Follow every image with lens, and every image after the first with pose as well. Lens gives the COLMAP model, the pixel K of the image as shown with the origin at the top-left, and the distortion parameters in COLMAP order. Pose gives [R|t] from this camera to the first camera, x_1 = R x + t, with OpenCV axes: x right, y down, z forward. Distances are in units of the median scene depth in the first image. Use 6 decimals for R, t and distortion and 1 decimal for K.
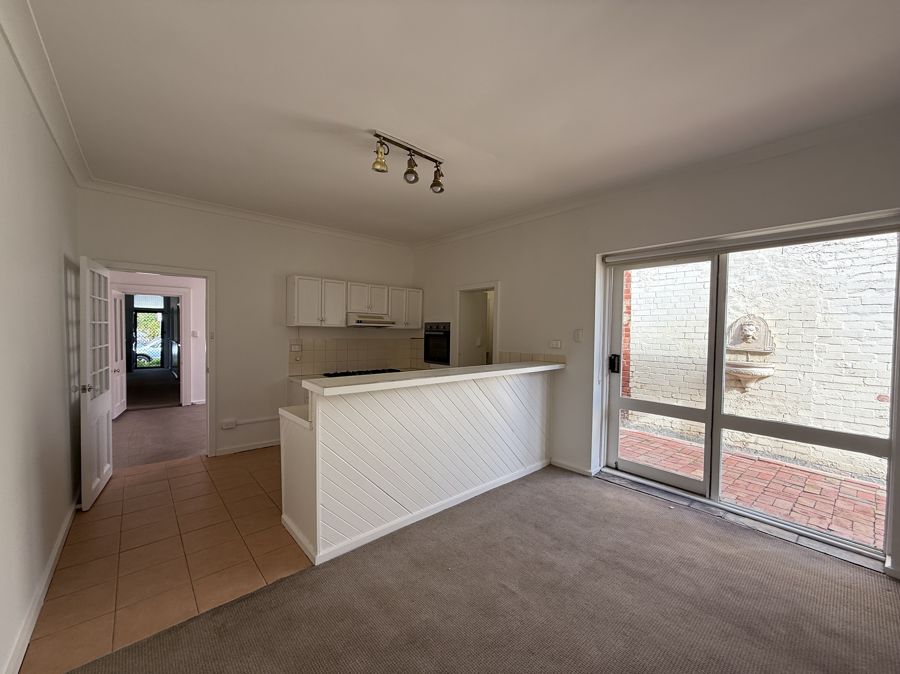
lens RADIAL K [[356.7, 0, 449.1], [0, 356.7, 338.3], [0, 0, 1]] dist [-0.001906, 0.000108]
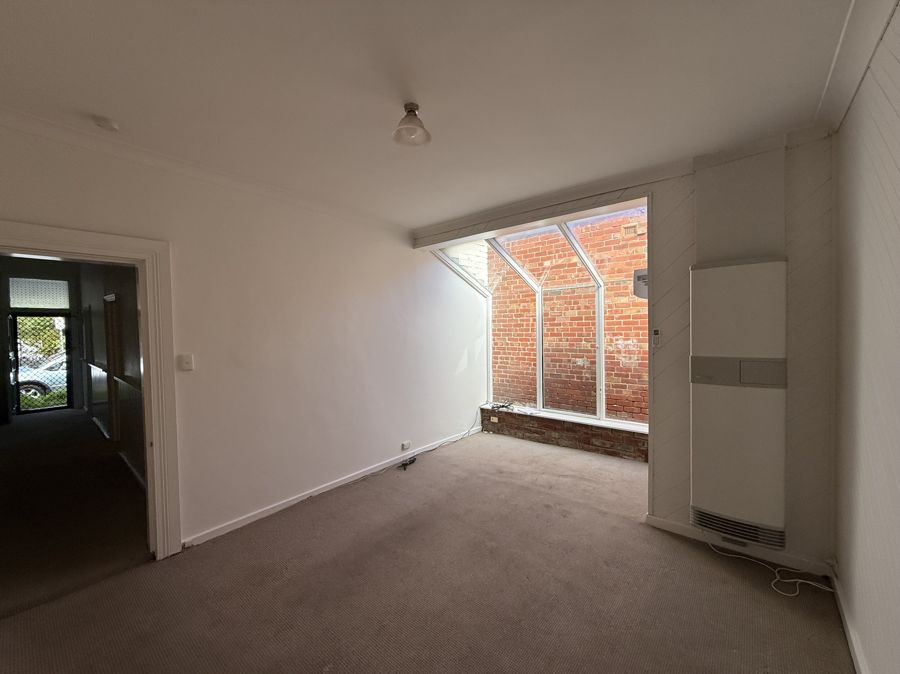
lens RADIAL K [[356.0, 0, 450.0], [0, 356.0, 337.0], [0, 0, 1]] dist [0.012288, 0.000127]
pose [[0.988884, -0.037230, 0.143953, -0.192400], [0.036158, 0.999295, 0.010057, -0.013398], [-0.144226, -0.004740, 0.989533, 0.229065]]
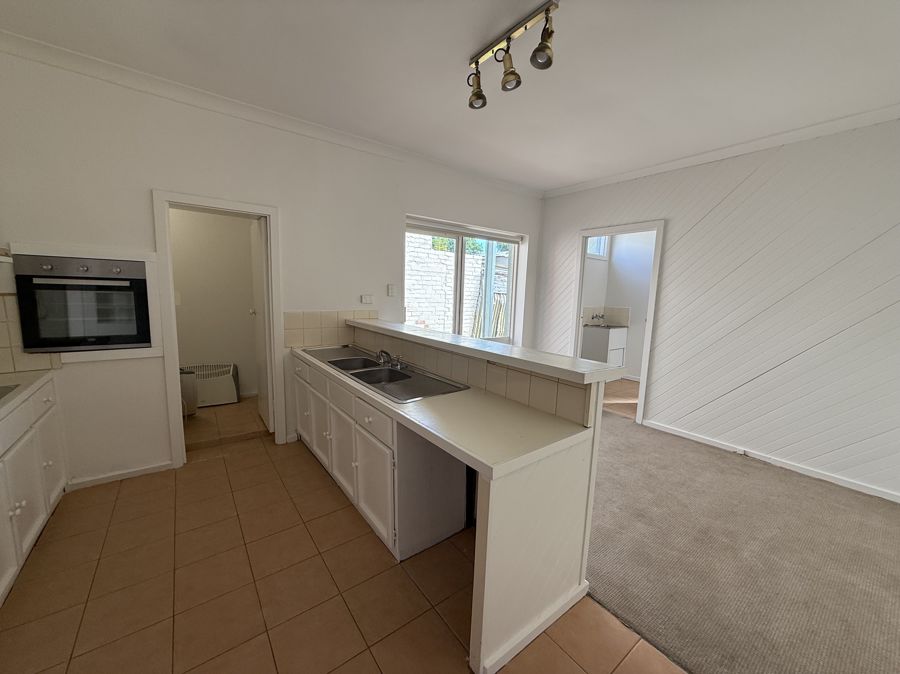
lens RADIAL K [[356.7, 0, 449.1], [0, 356.7, 338.3], [0, 0, 1]] dist [-0.001906, 0.000108]
pose [[0.077904, -0.144090, 0.986493, -0.971537], [-0.009979, 0.989338, 0.145294, -0.030970], [-0.996911, -0.021163, 0.075635, 1.112418]]
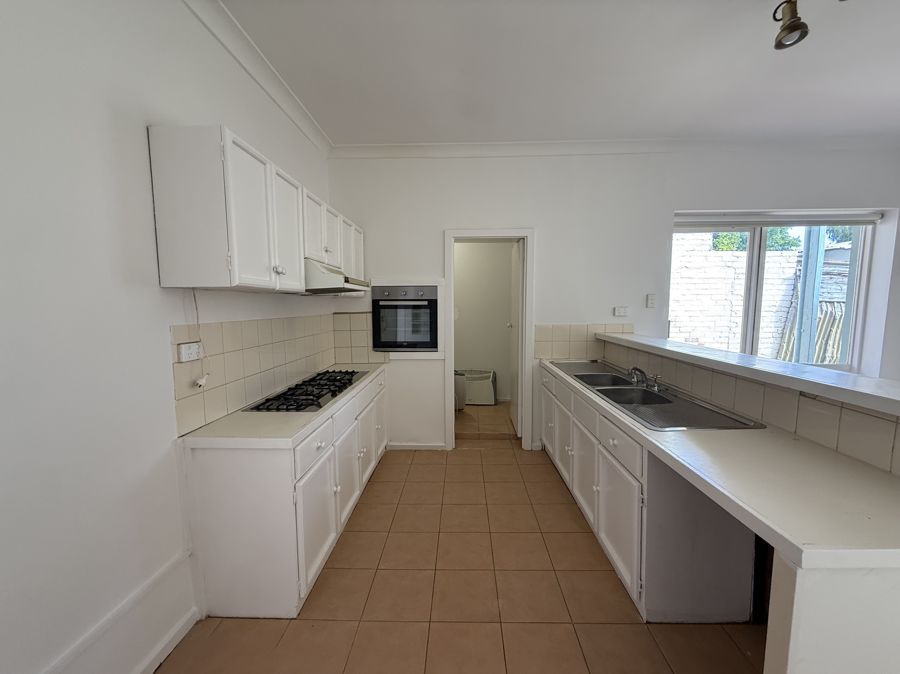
lens RADIAL K [[356.7, 0, 449.1], [0, 356.7, 338.3], [0, 0, 1]] dist [-0.001906, 0.000108]
pose [[0.688031, -0.087012, 0.720446, -0.950403], [0.029766, 0.995334, 0.091785, -0.016913], [-0.725071, -0.041706, 0.687410, 1.105042]]
